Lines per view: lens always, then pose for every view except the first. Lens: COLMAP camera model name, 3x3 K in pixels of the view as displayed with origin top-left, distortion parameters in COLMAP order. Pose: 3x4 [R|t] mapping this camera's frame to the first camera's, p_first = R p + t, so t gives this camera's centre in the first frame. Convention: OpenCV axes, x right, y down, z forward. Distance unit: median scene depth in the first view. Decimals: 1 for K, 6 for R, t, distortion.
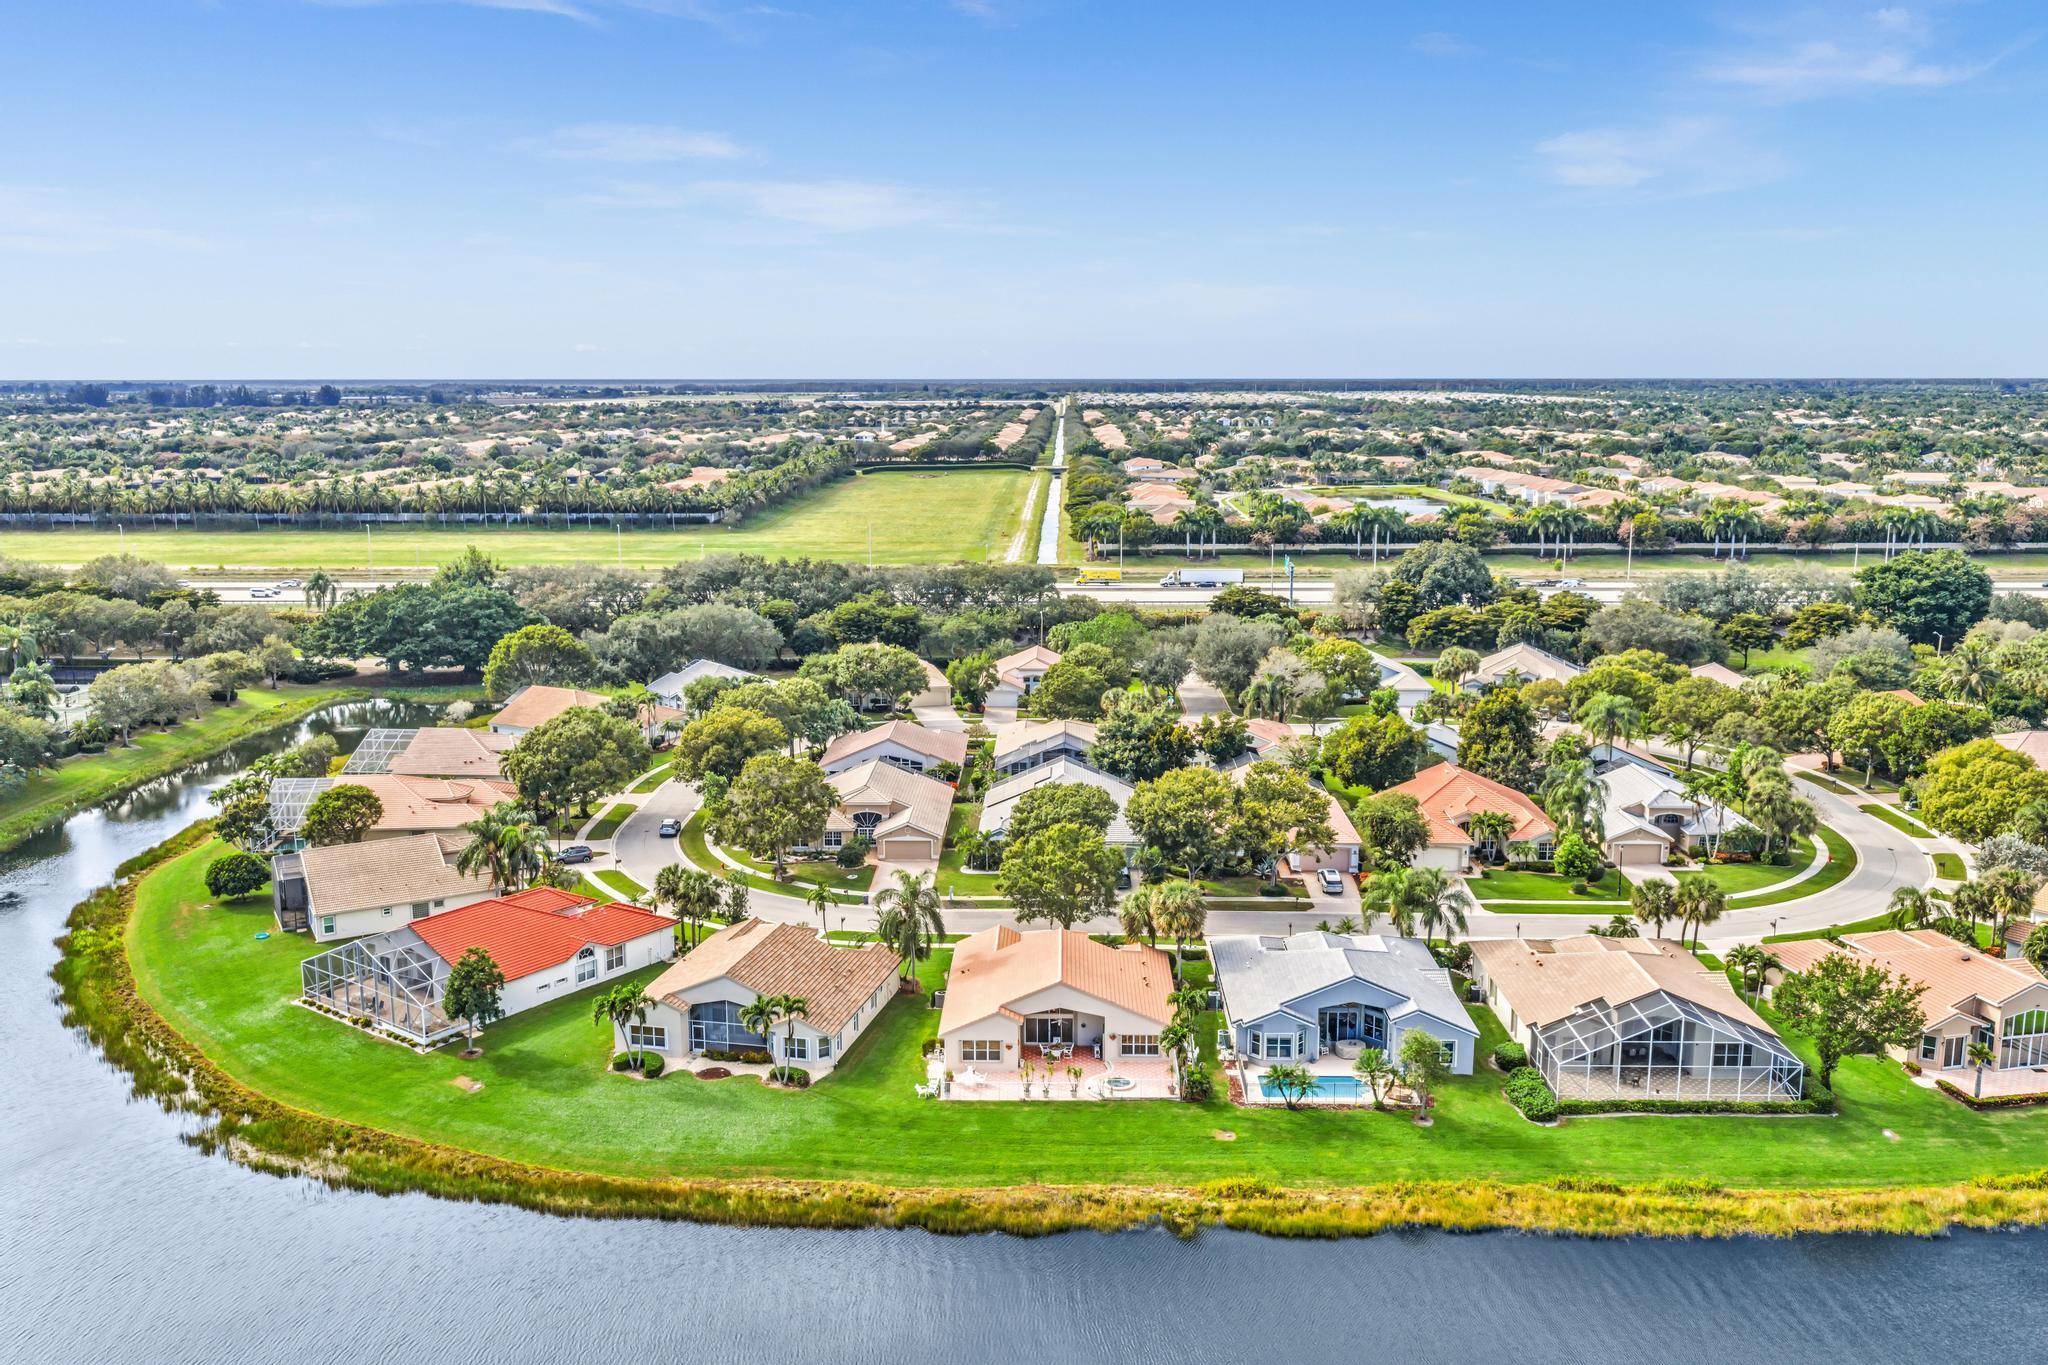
lens RADIAL K [[1698.4, 0, 1021.3], [0, 1698.4, 678.3], [0, 0, 1]] dist [0.001488, -0.005175]
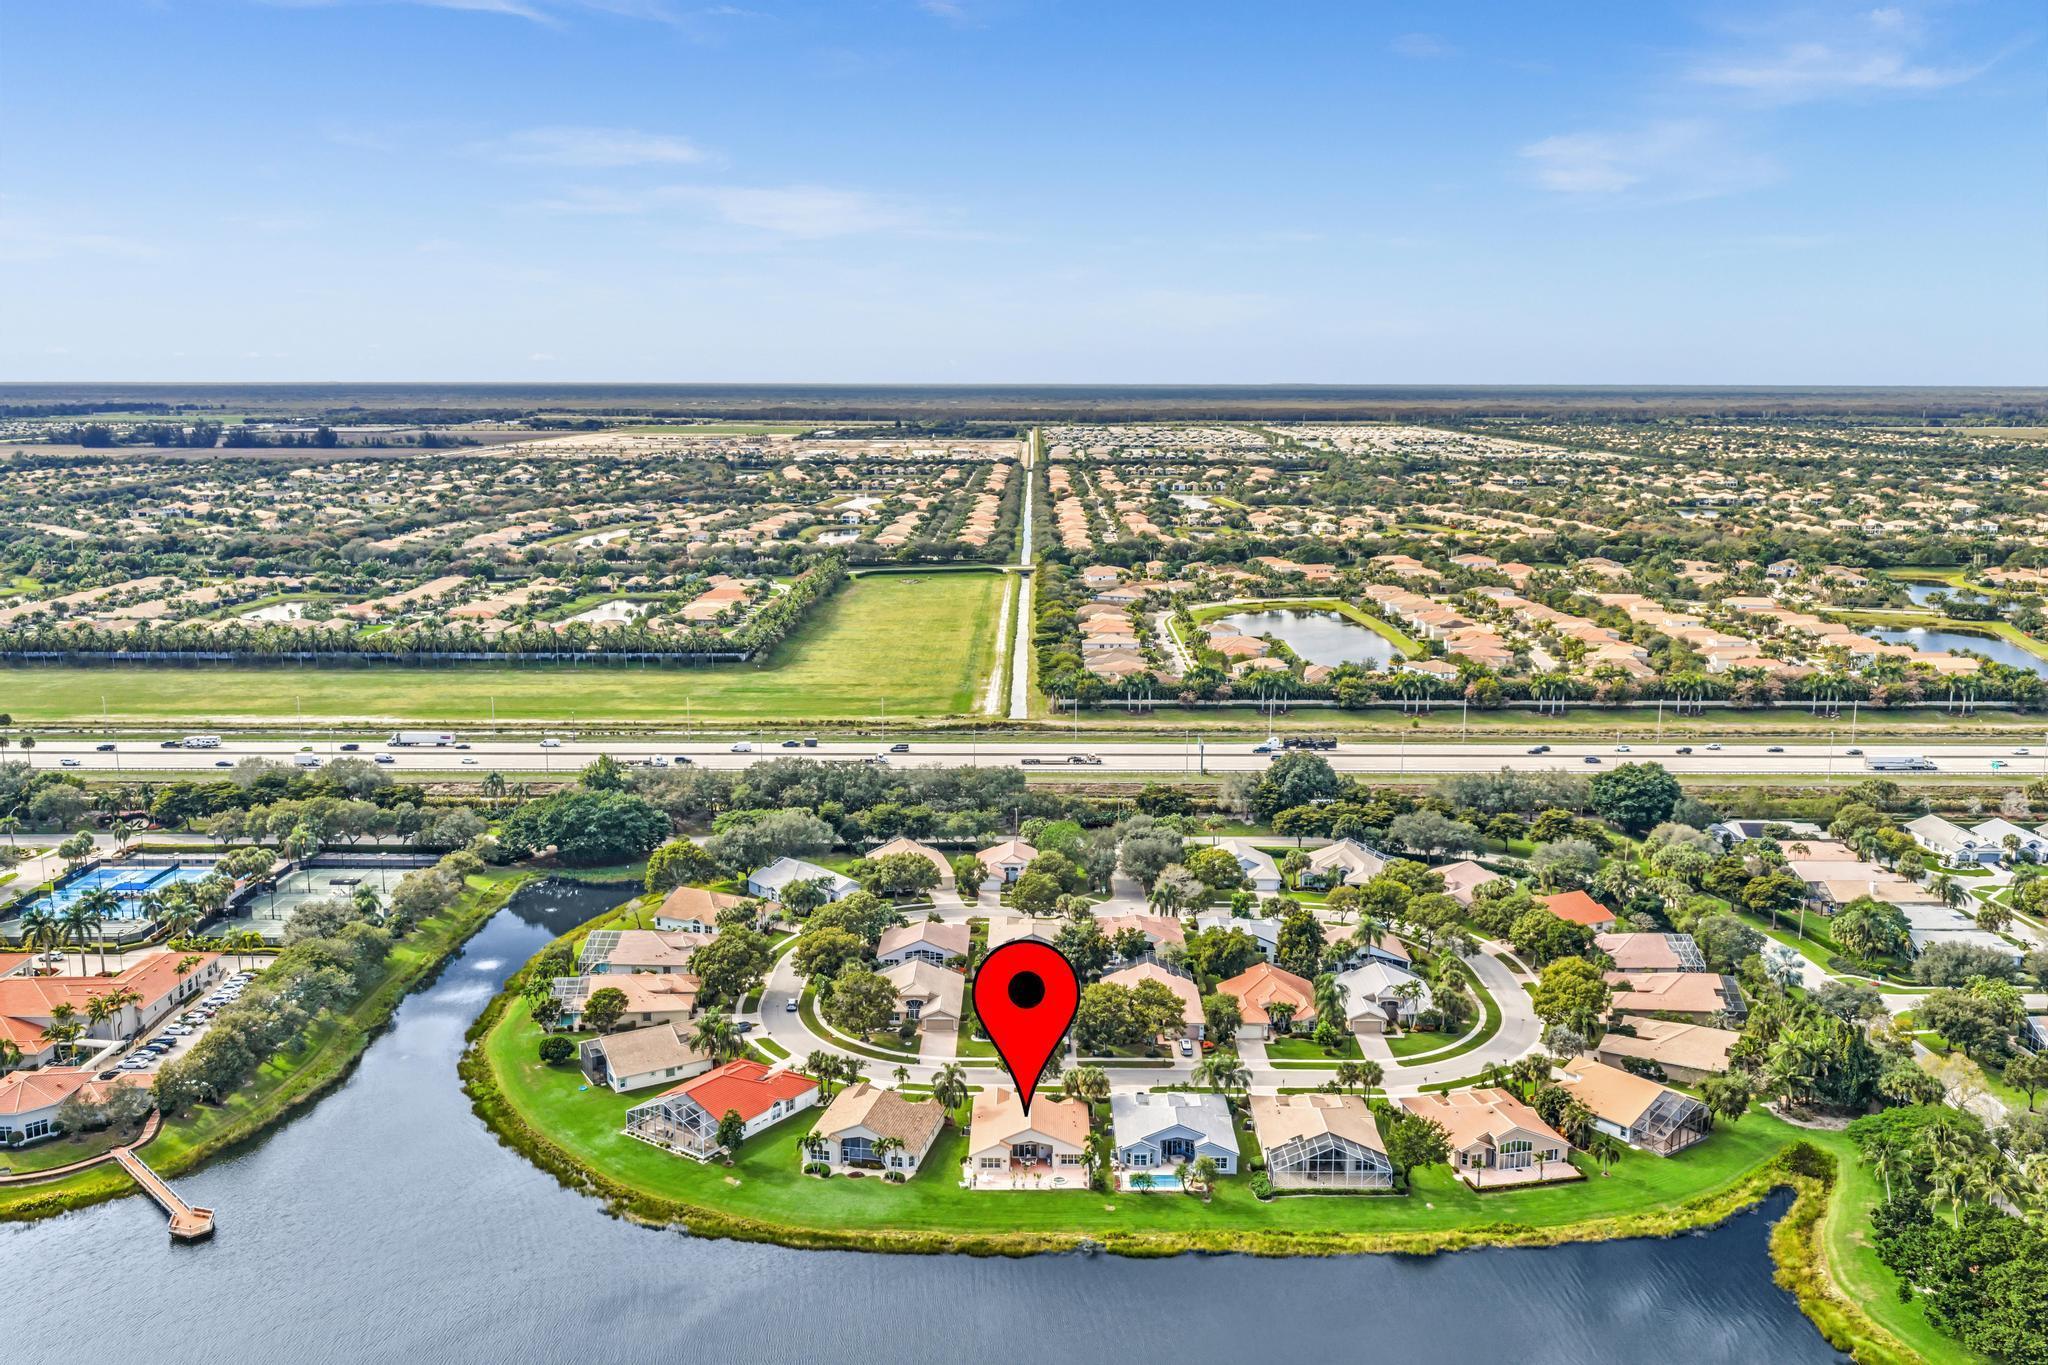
lens RADIAL K [[1660.2, 0, 1024.6], [0, 1660.2, 691.1], [0, 0, 1]] dist [0.009260, -0.013142]
pose [[0.999779, 0.001130, 0.021003, -0.017490], [-0.001111, 0.999999, -0.000918, -0.227982], [-0.021004, 0.000895, 0.999779, -0.651016]]
